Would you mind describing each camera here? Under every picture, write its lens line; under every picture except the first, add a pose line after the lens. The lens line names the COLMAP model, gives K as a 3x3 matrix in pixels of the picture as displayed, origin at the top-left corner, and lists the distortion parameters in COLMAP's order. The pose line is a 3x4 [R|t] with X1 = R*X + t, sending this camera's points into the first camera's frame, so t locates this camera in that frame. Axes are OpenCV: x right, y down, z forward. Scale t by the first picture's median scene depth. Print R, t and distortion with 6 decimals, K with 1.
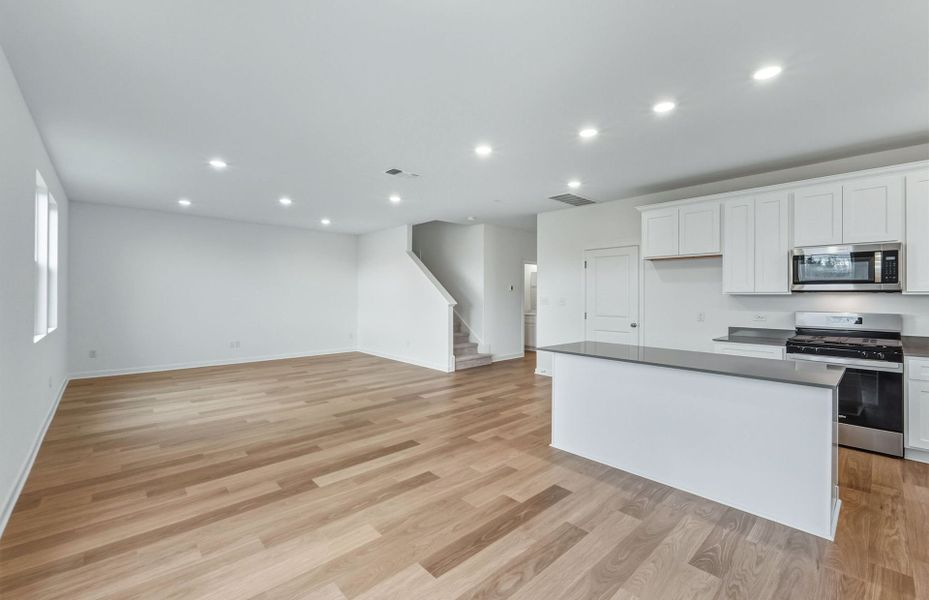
lens RADIAL K [[388.8, 0, 465.7], [0, 388.8, 291.6], [0, 0, 1]] dist [-0.013402, 0.000178]
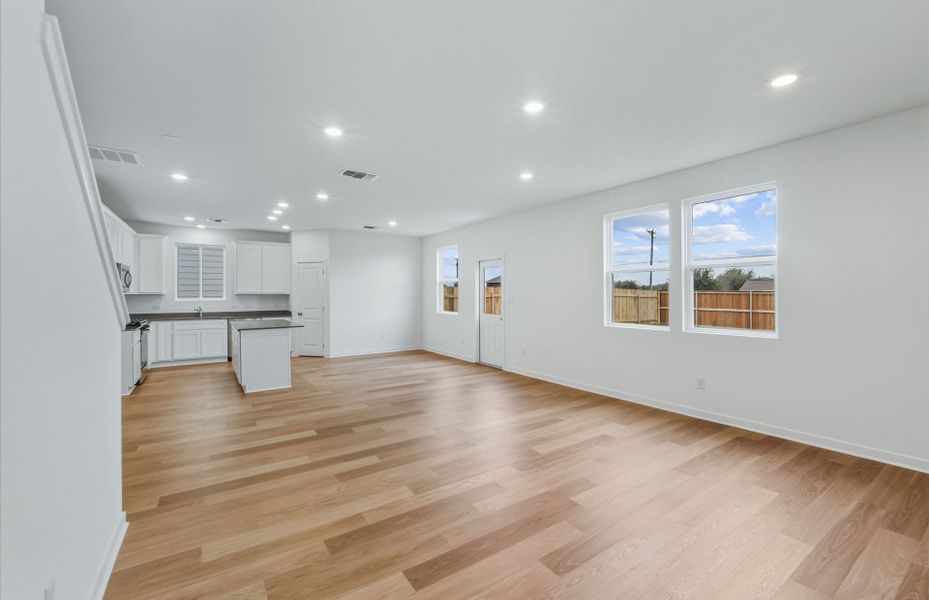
lens RADIAL K [[388.8, 0, 465.7], [0, 388.8, 291.6], [0, 0, 1]] dist [-0.013402, 0.000178]
pose [[-0.987853, -0.000205, 0.155388, -0.552698], [-0.002093, 0.999926, -0.011988, 0.009297], [-0.155374, -0.012168, -0.987781, 1.819098]]
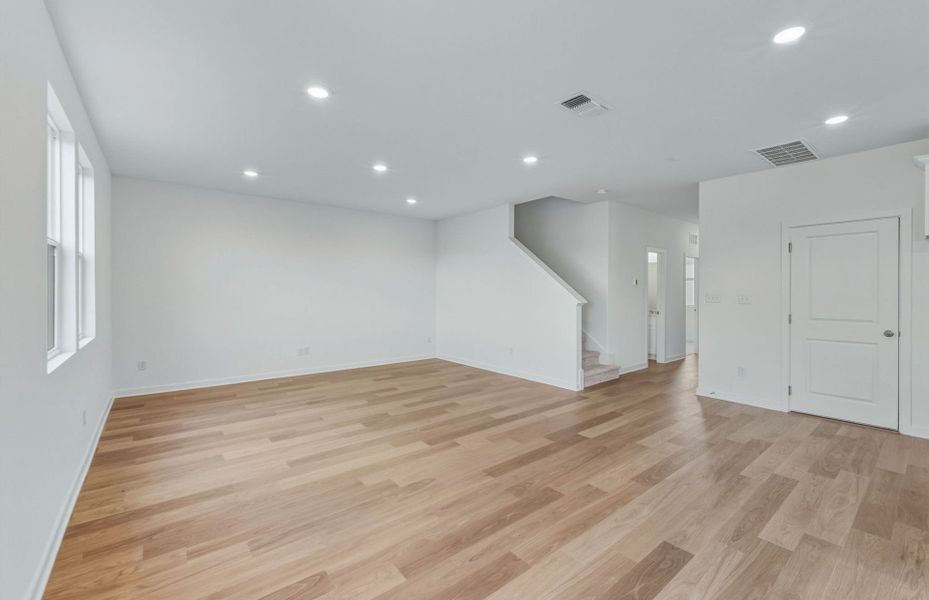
lens RADIAL K [[388.8, 0, 465.7], [0, 388.8, 291.6], [0, 0, 1]] dist [-0.013402, 0.000178]
pose [[0.997214, -0.004613, -0.074453, -0.292819], [0.005275, 0.999948, 0.008694, 0.003253], [0.074409, -0.009062, 0.997187, 0.307728]]
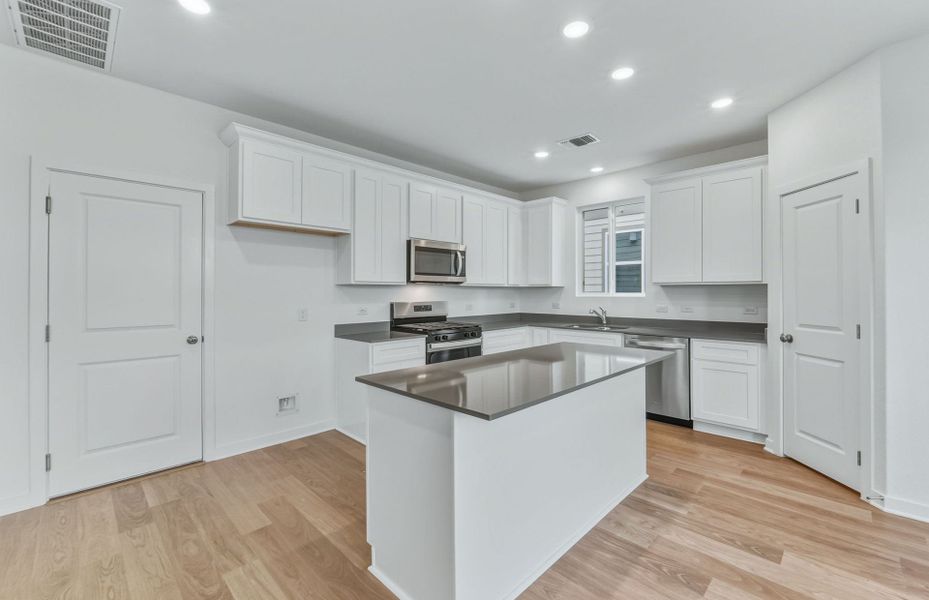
lens RADIAL K [[388.8, 0, 465.7], [0, 388.8, 291.6], [0, 0, 1]] dist [-0.013402, 0.000178]
pose [[-0.046544, 0.002914, 0.998912, -0.126523], [-0.005693, 0.999979, -0.003182, 0.022558], [-0.998900, -0.005835, -0.046526, 0.734457]]
